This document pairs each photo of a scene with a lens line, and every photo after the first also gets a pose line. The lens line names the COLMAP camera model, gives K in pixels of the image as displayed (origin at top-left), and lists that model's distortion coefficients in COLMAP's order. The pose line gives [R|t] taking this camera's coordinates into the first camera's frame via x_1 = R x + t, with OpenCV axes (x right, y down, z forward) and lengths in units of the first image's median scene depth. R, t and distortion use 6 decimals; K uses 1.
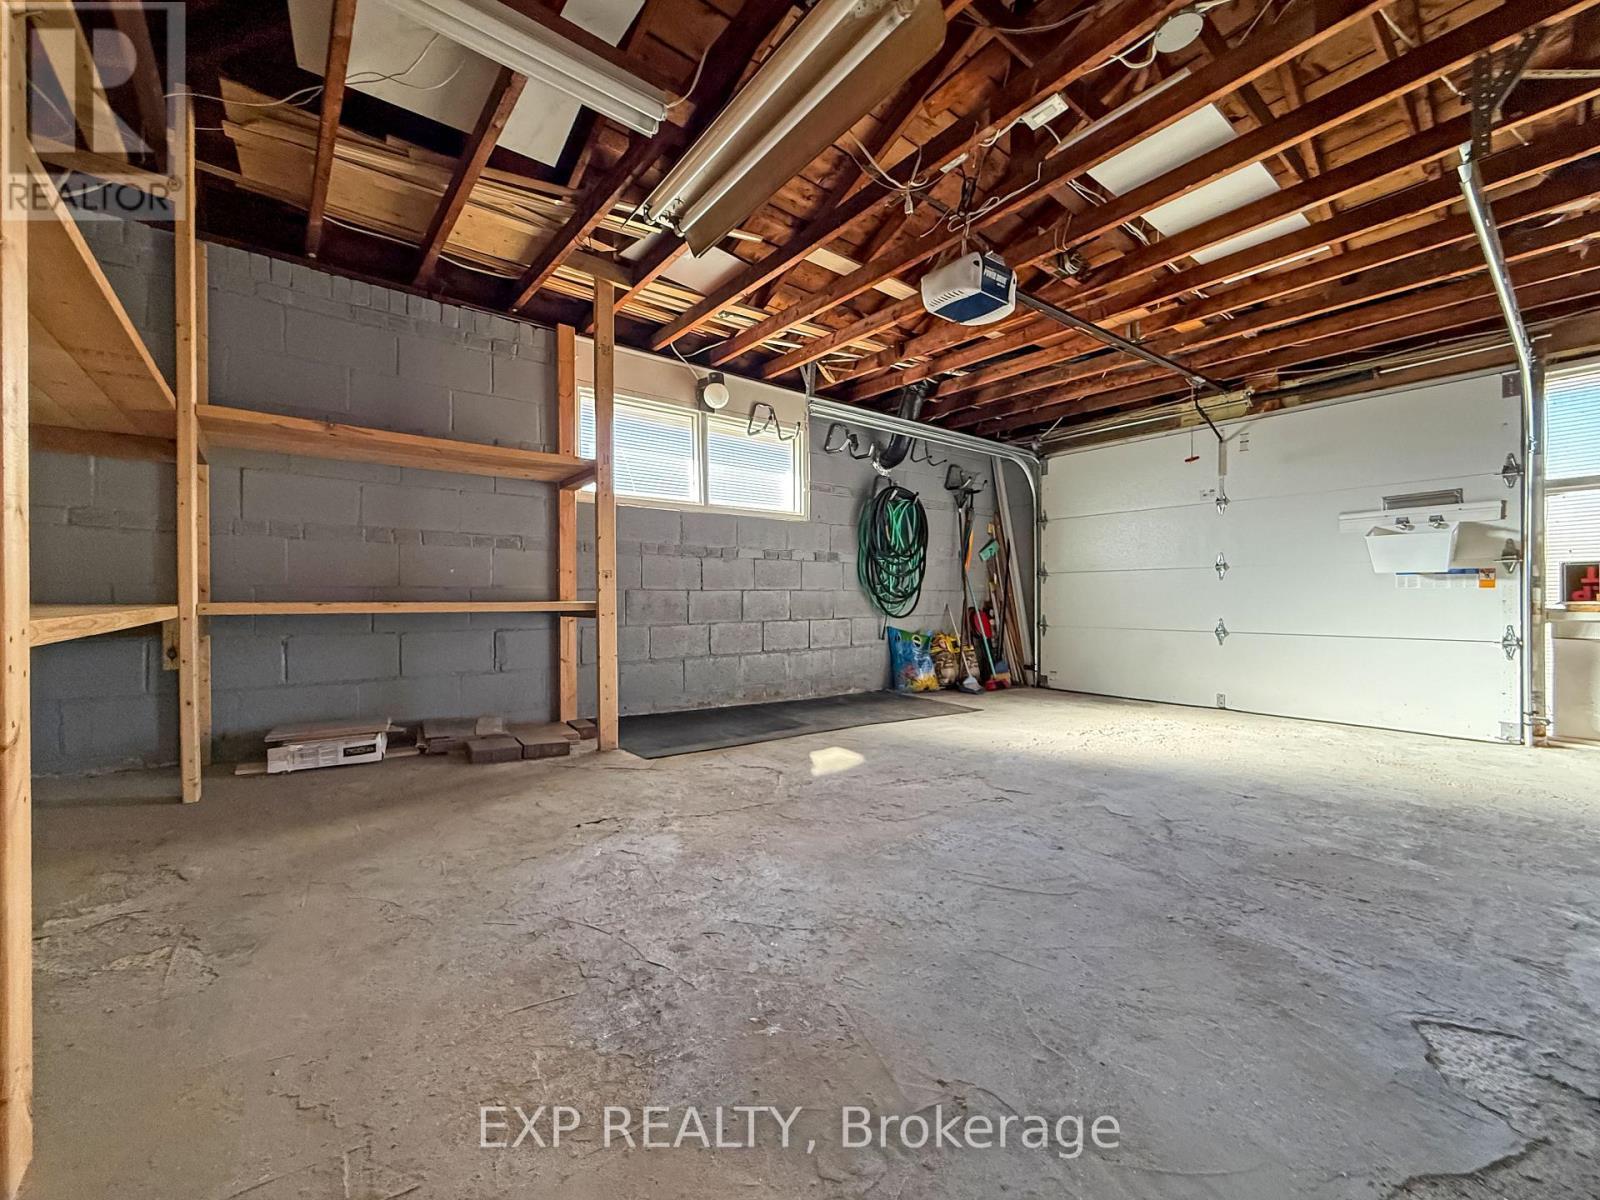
lens RADIAL K [[641.3, 0, 792.2], [0, 641.3, 600.4], [0, 0, 1]] dist [-0.000009, -0.000315]
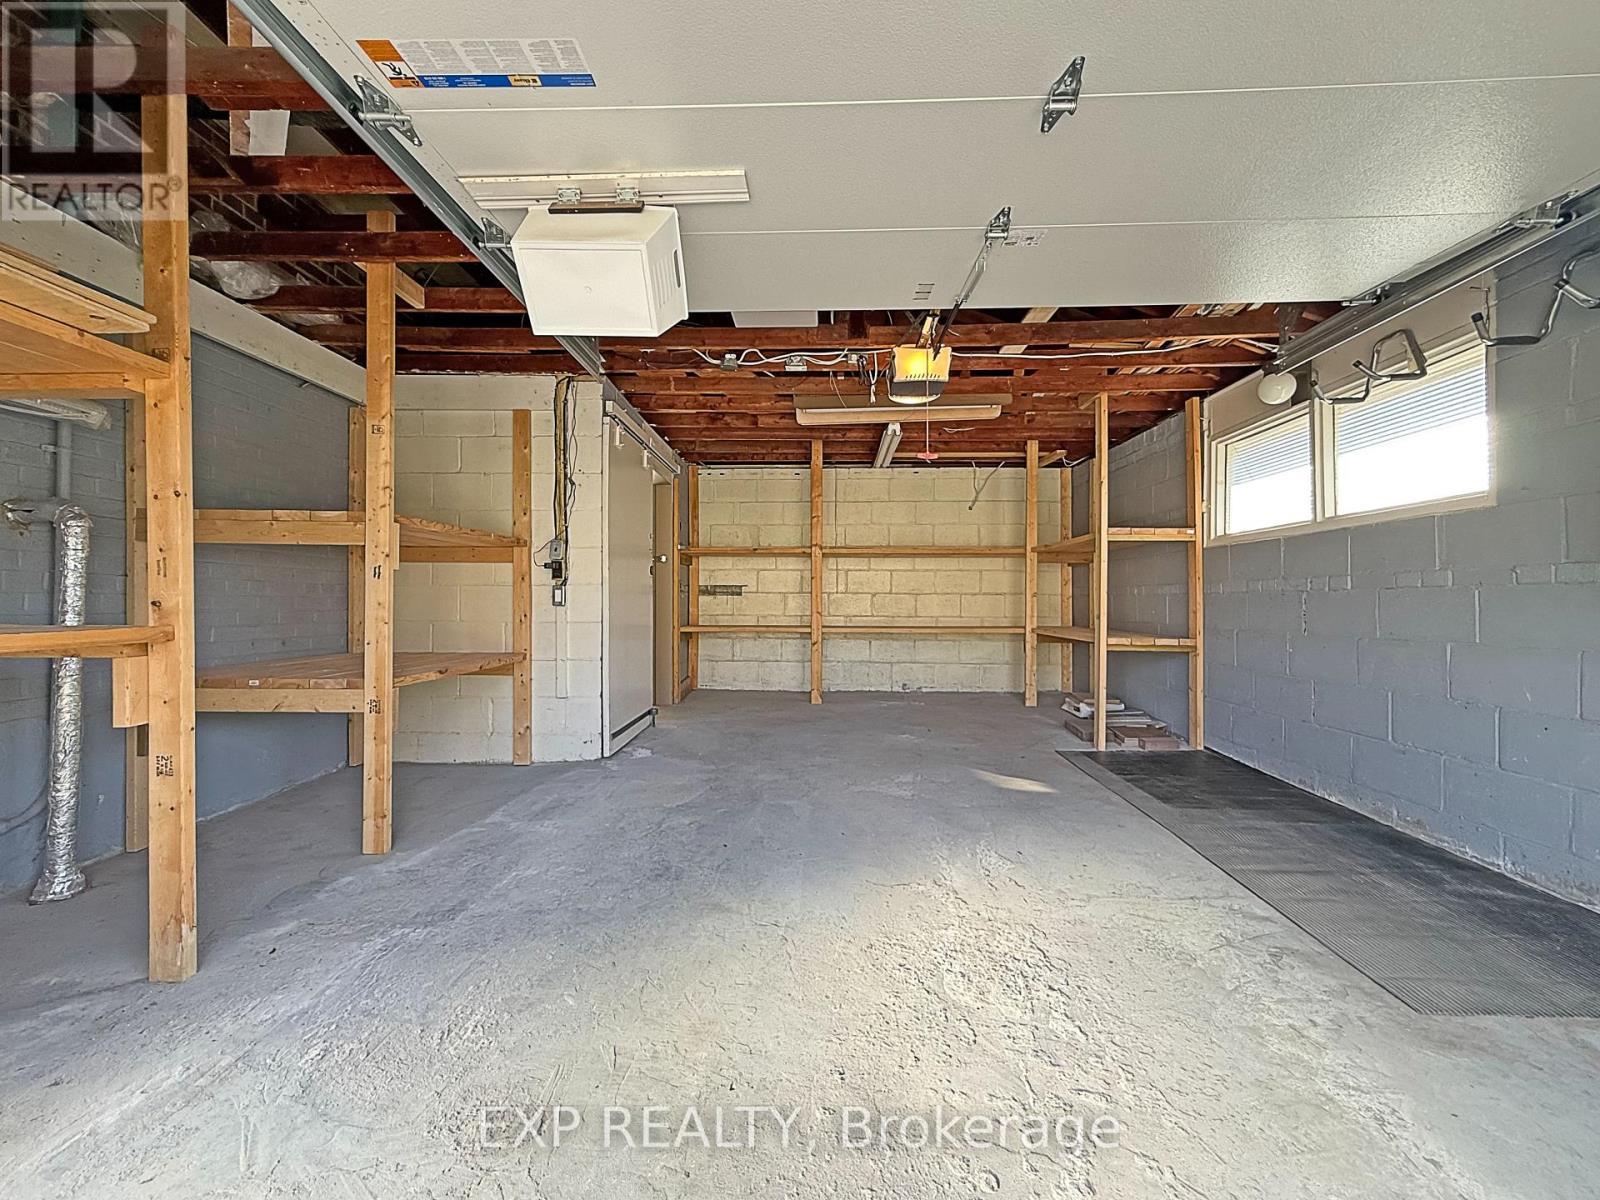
lens RADIAL K [[641.3, 0, 799.9], [0, 641.3, 599.0], [0, 0, 1]] dist [-0.000009, -0.000315]
pose [[-0.647183, -0.002060, -0.762332, 0.807242], [-0.006638, 0.999974, 0.002934, -0.053862], [0.762306, 0.006959, -0.647180, 0.998078]]
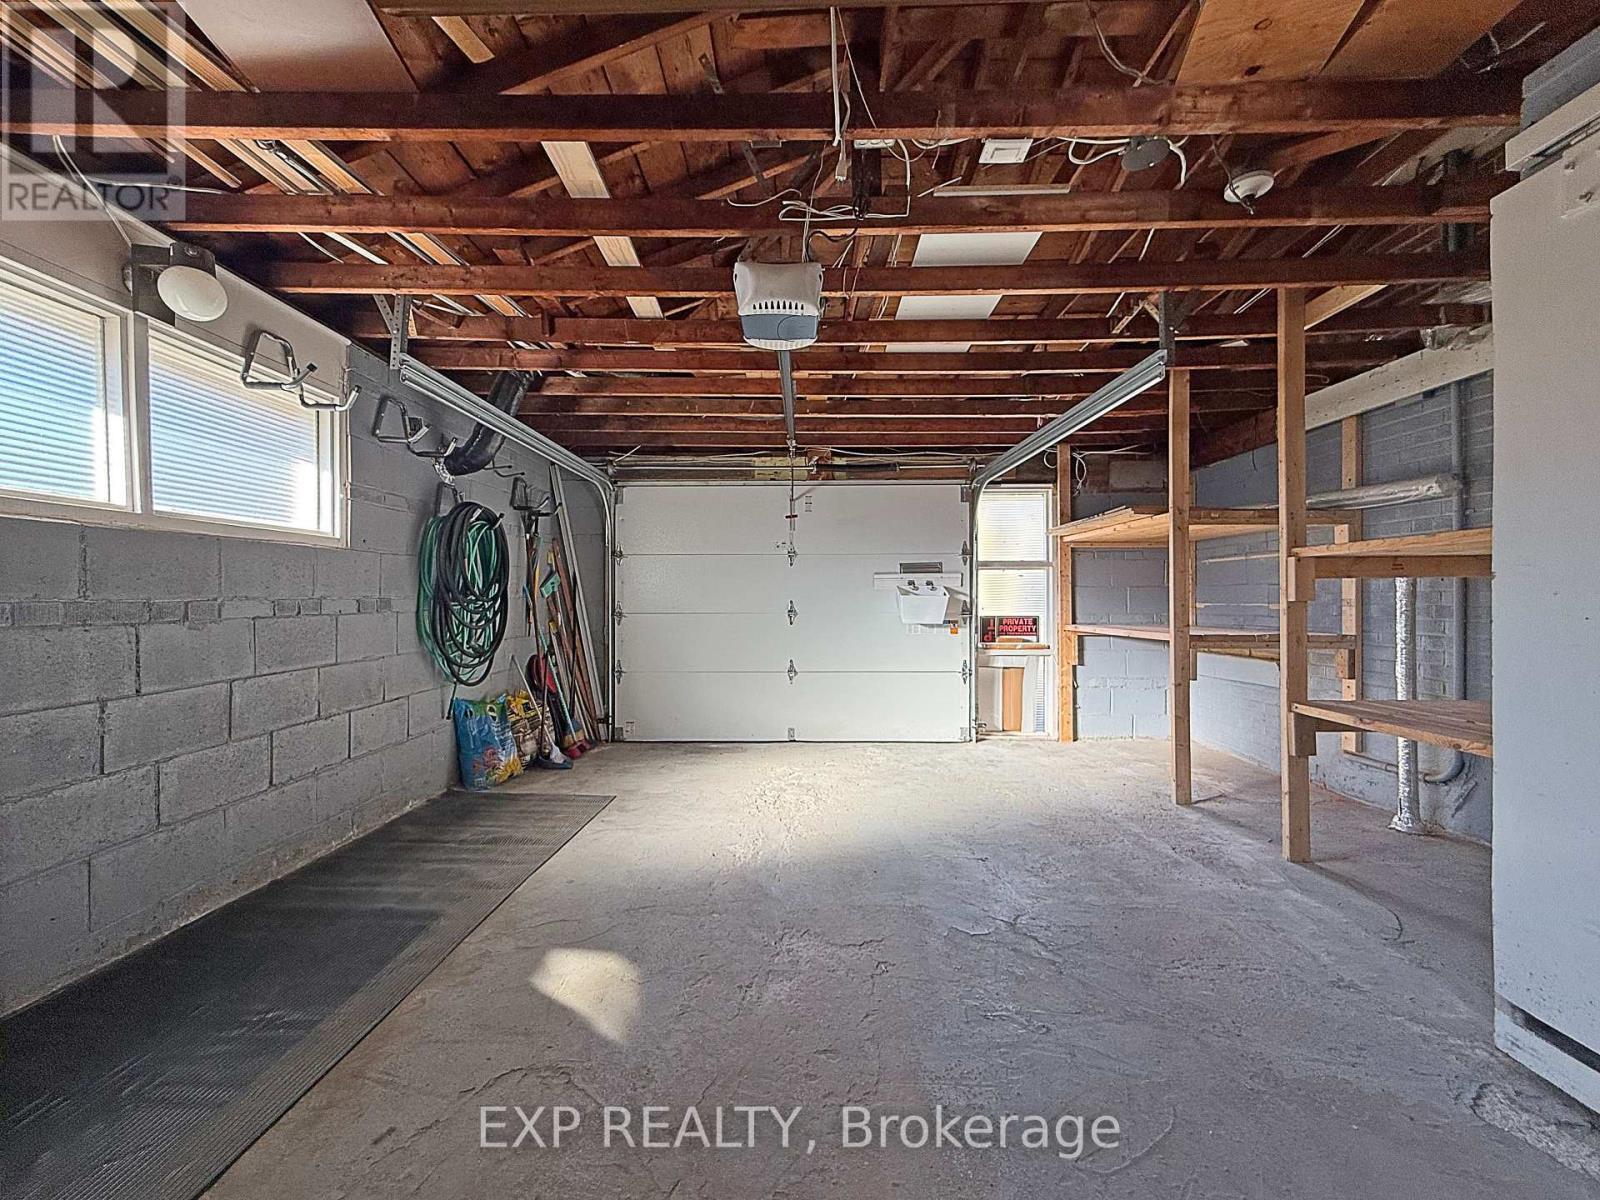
lens RADIAL K [[641.3, 0, 798.4], [0, 641.3, 598.0], [0, 0, 1]] dist [-0.000009, -0.000315]
pose [[0.623828, -0.000660, 0.781561, -0.198538], [0.003315, 0.999993, -0.001801, -0.080947], [-0.781555, 0.003714, 0.623826, 0.317233]]
